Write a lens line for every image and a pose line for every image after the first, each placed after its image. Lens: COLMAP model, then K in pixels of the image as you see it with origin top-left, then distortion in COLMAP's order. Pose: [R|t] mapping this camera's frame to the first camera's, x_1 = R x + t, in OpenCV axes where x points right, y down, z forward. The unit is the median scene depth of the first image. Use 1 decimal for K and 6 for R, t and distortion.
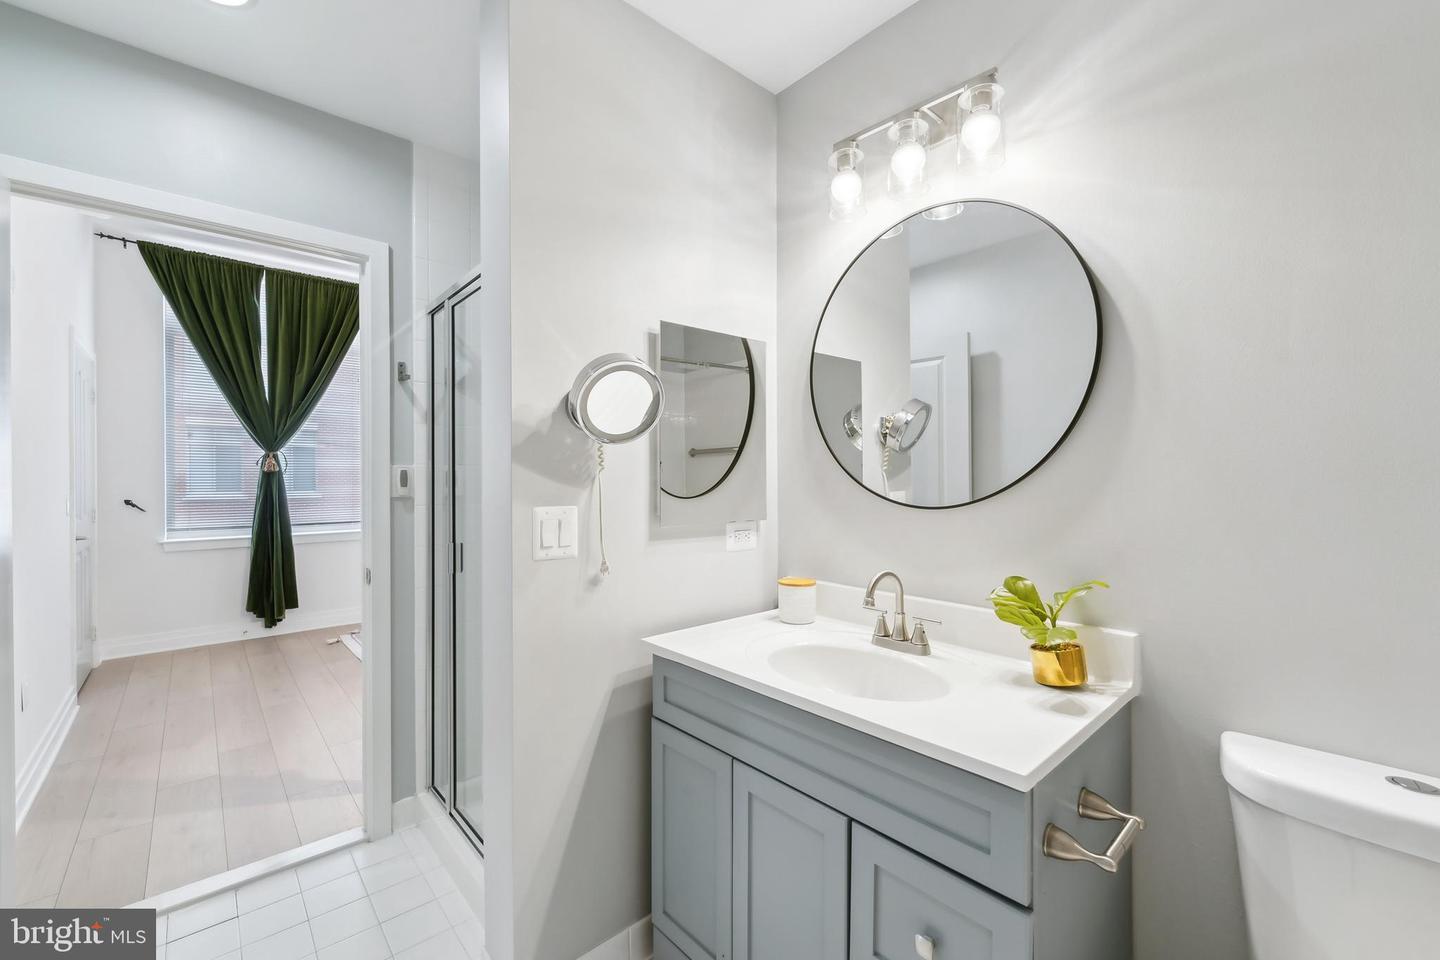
lens RADIAL K [[589.8, 0, 717.2], [0, 589.8, 479.5], [0, 0, 1]] dist [-0.000641, -0.000158]
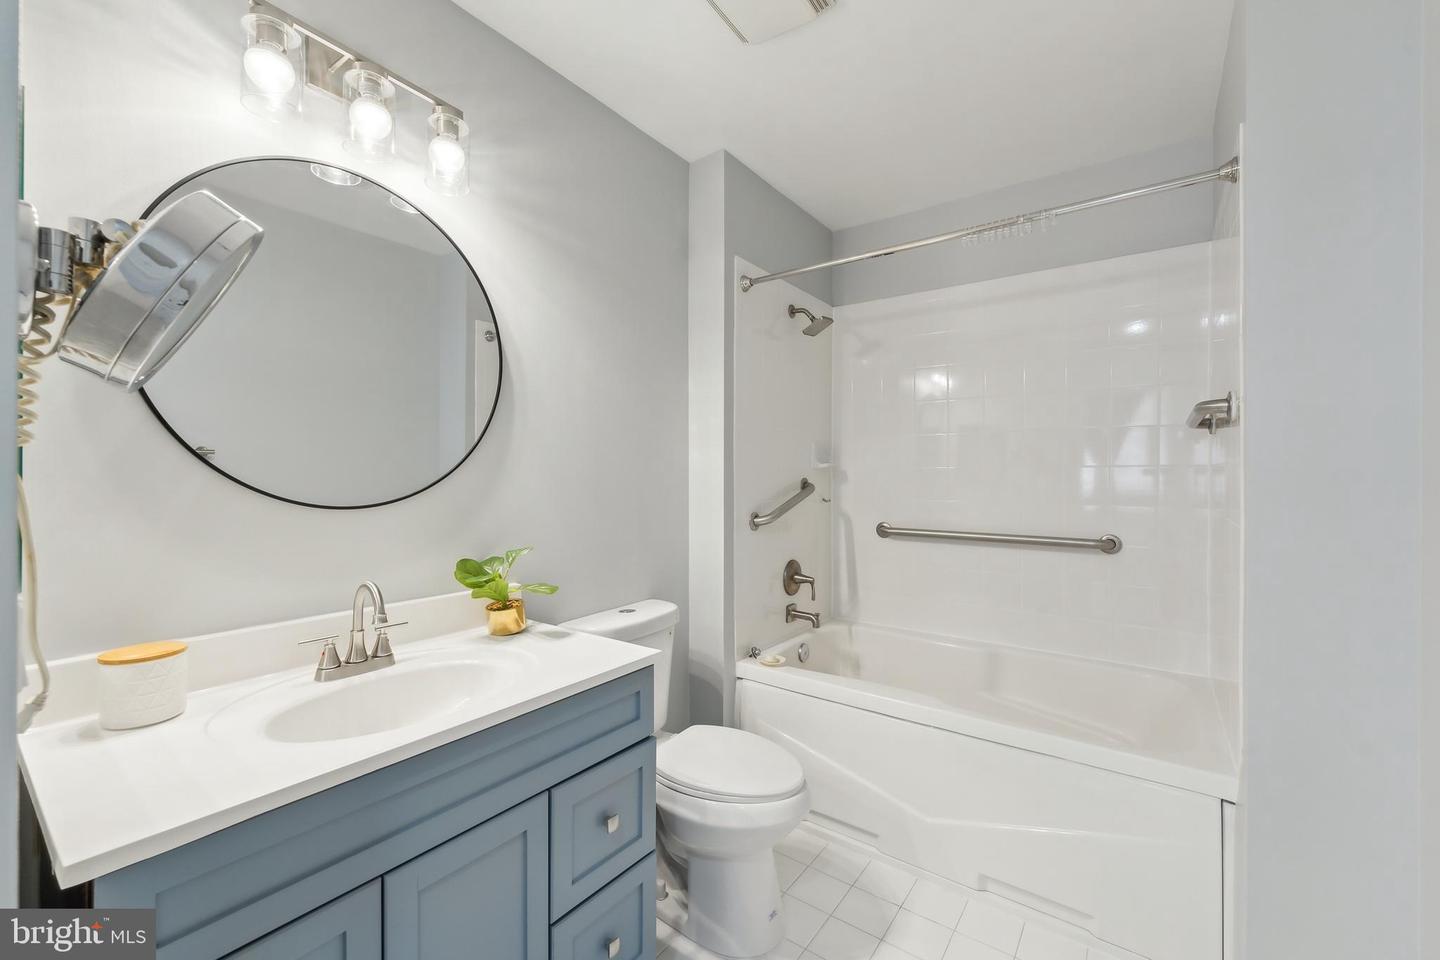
lens RADIAL K [[588.9, 0, 716.6], [0, 588.9, 474.1], [0, 0, 1]] dist [-0.002209, -0.000182]
pose [[-0.201620, -0.001138, 0.979463, -0.698014], [0.002579, 0.999995, 0.001692, -0.003421], [-0.979461, 0.002867, -0.201616, 0.716813]]
